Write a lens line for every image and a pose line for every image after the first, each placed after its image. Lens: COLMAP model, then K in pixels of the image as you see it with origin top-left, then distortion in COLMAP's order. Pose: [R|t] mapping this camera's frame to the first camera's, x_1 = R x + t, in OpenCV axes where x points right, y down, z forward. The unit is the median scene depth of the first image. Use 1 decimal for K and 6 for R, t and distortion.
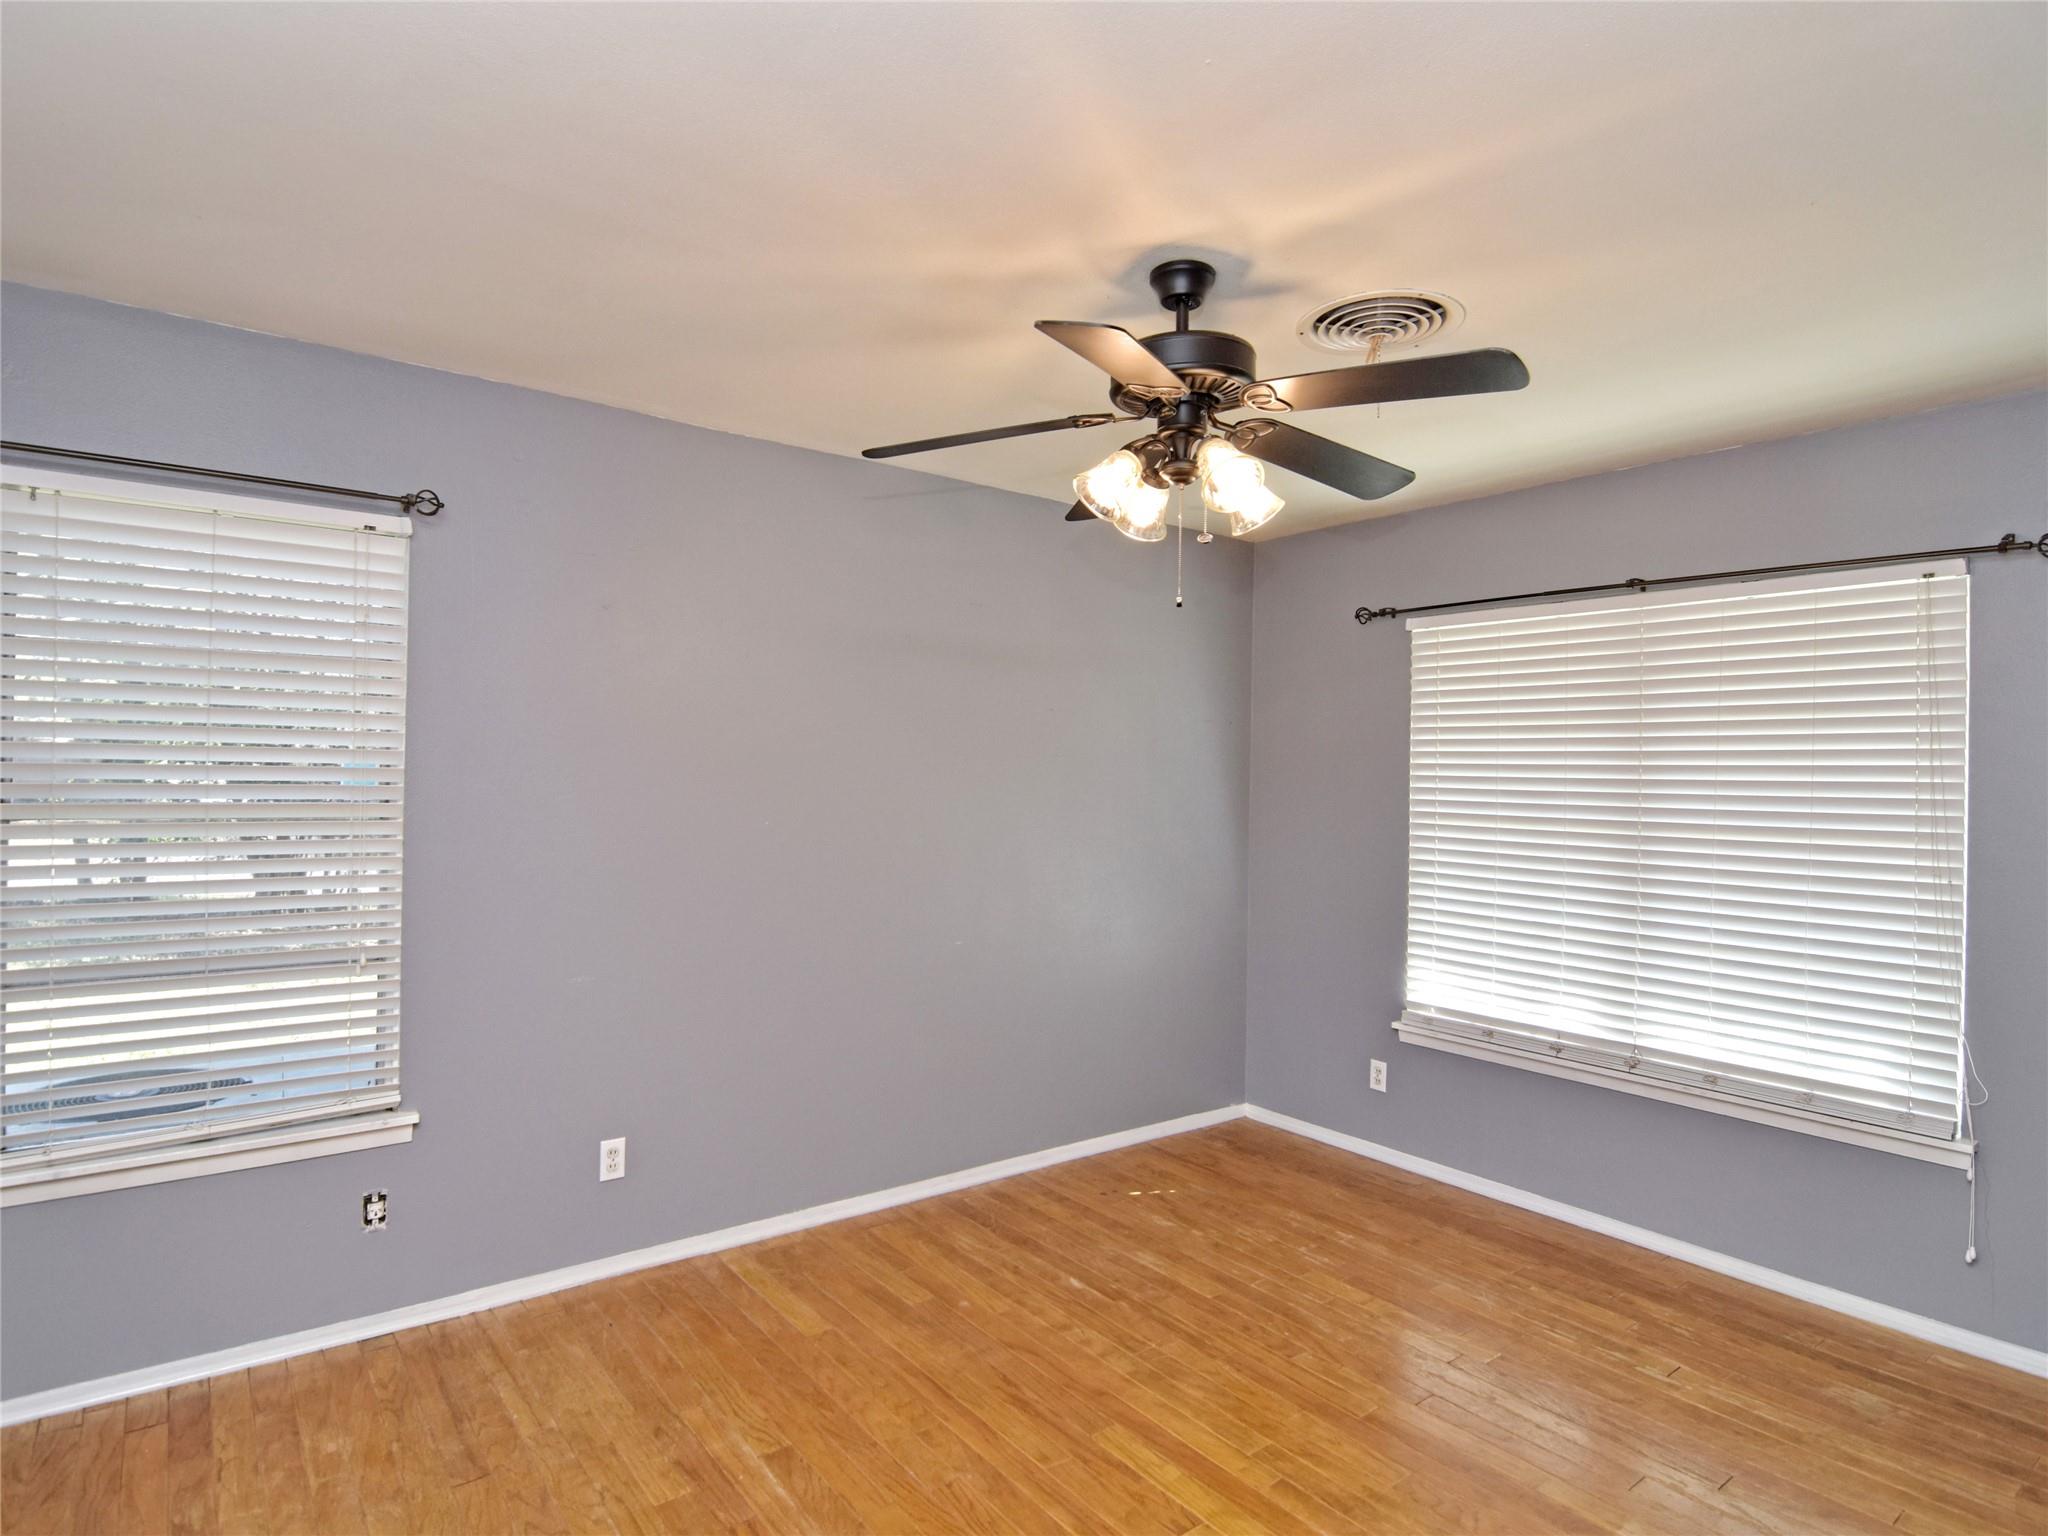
lens RADIAL K [[1105.2, 0, 1012.0], [0, 1105.2, 765.8], [0, 0, 1]] dist [-0.009256, -0.009070]
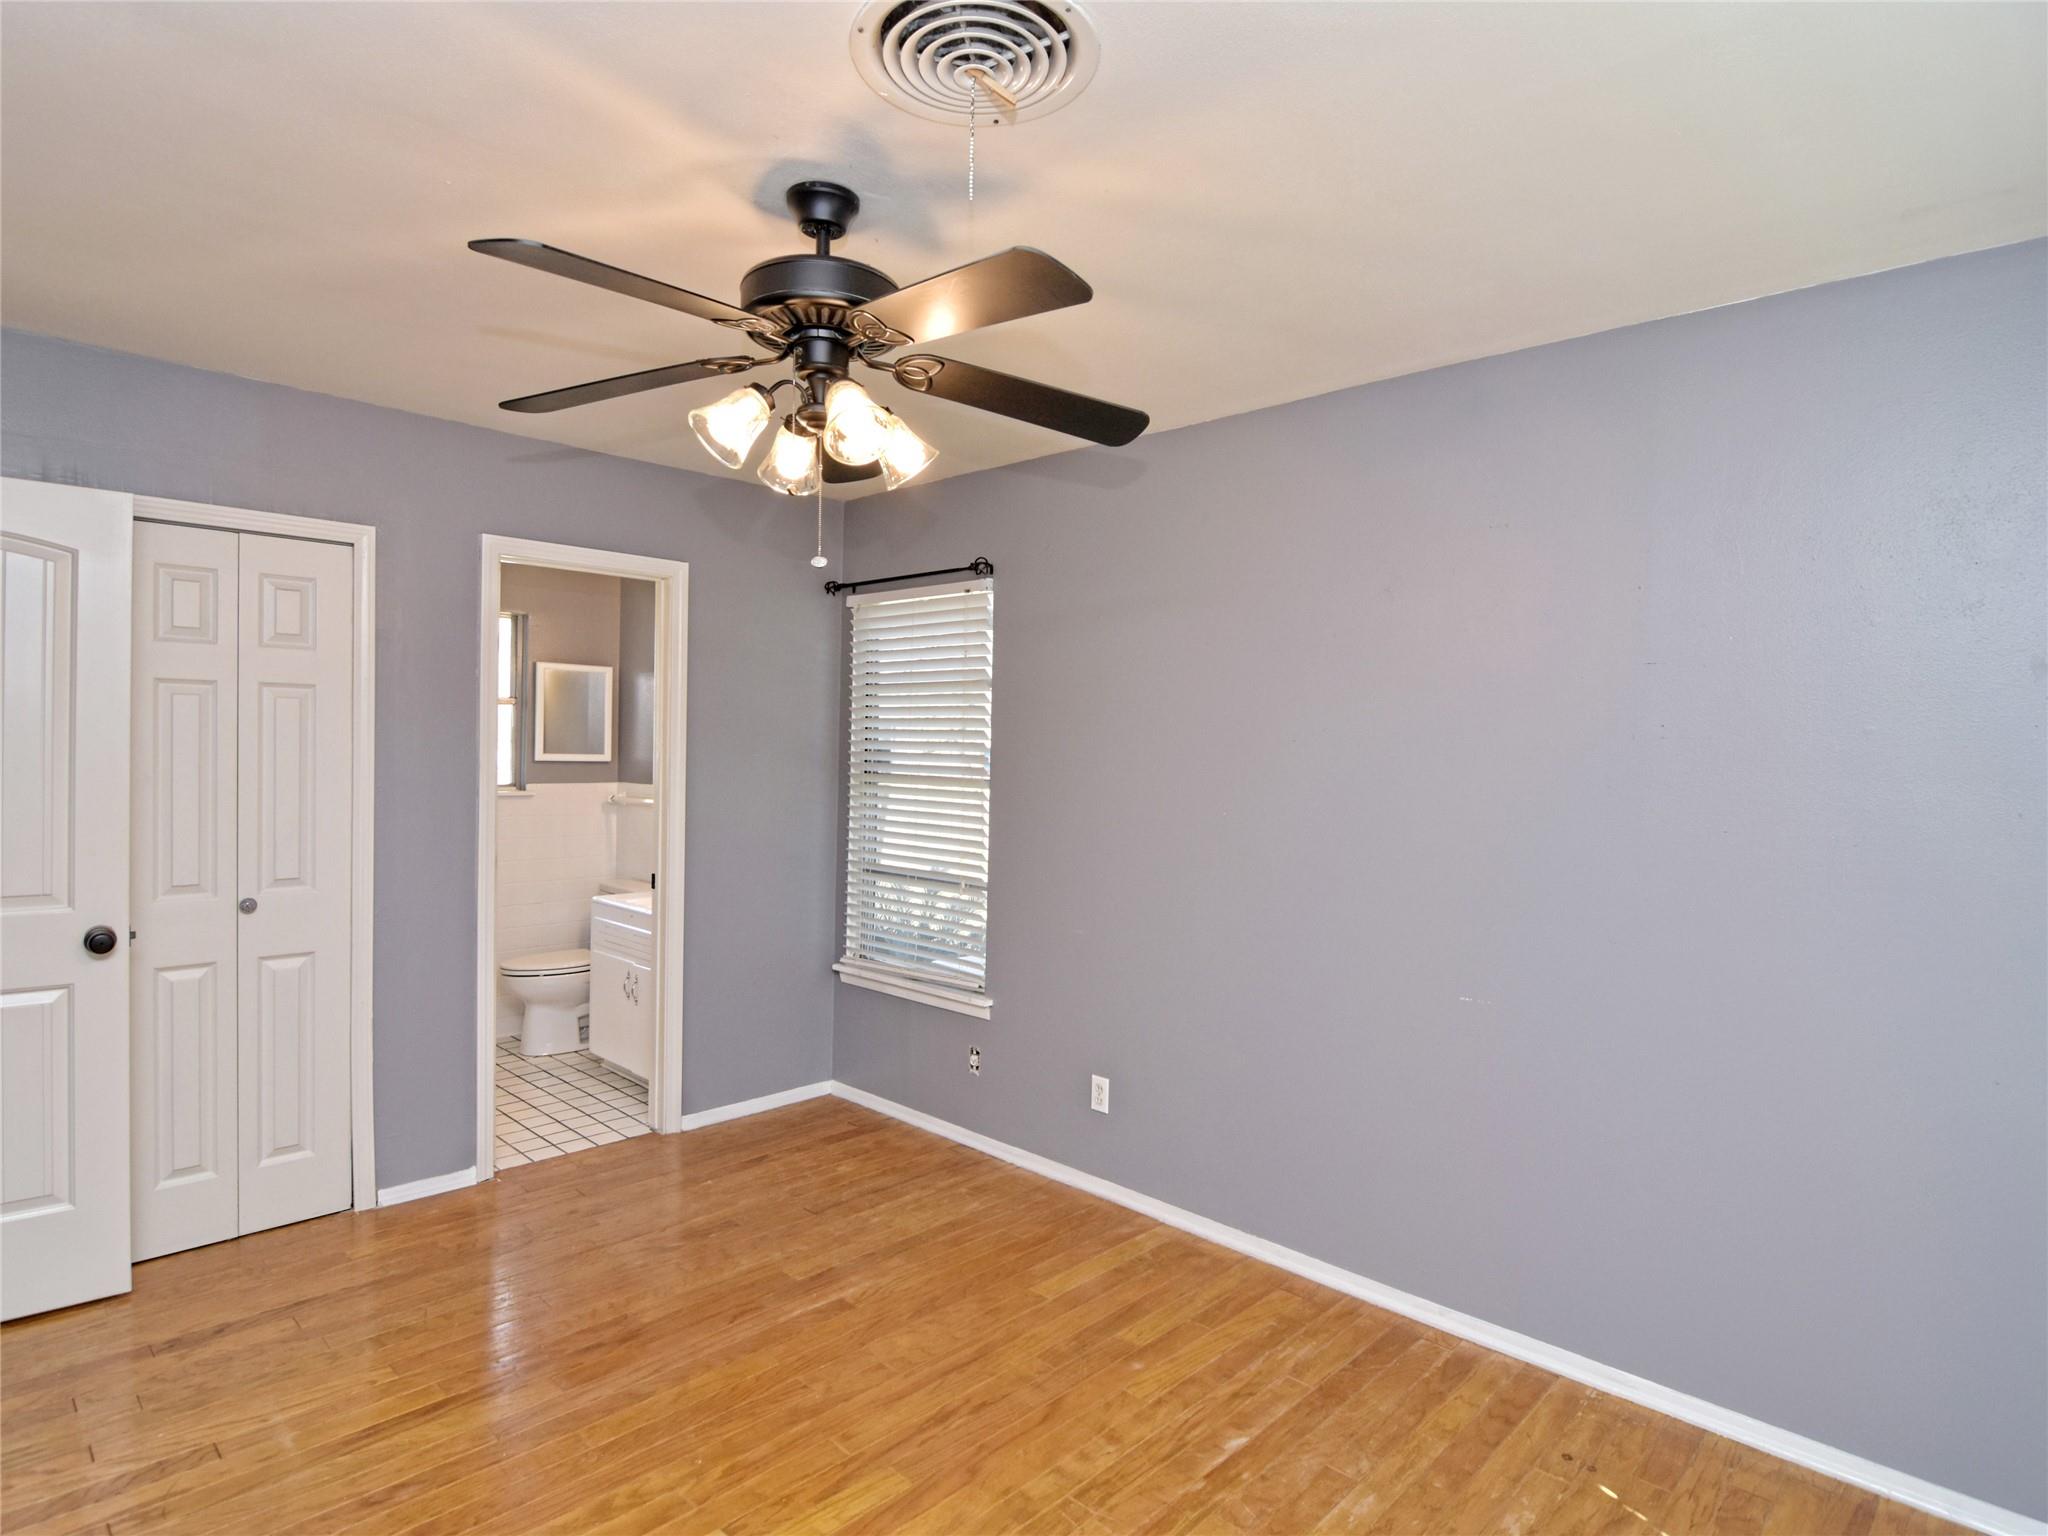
lens RADIAL K [[1105.2, 0, 1012.0], [0, 1105.2, 765.8], [0, 0, 1]] dist [-0.009256, -0.009070]
pose [[0.156077, 0.007572, -0.987716, 0.875042], [-0.013442, 0.999894, 0.005541, 0.009917], [0.987653, 0.012412, 0.156163, 0.831904]]
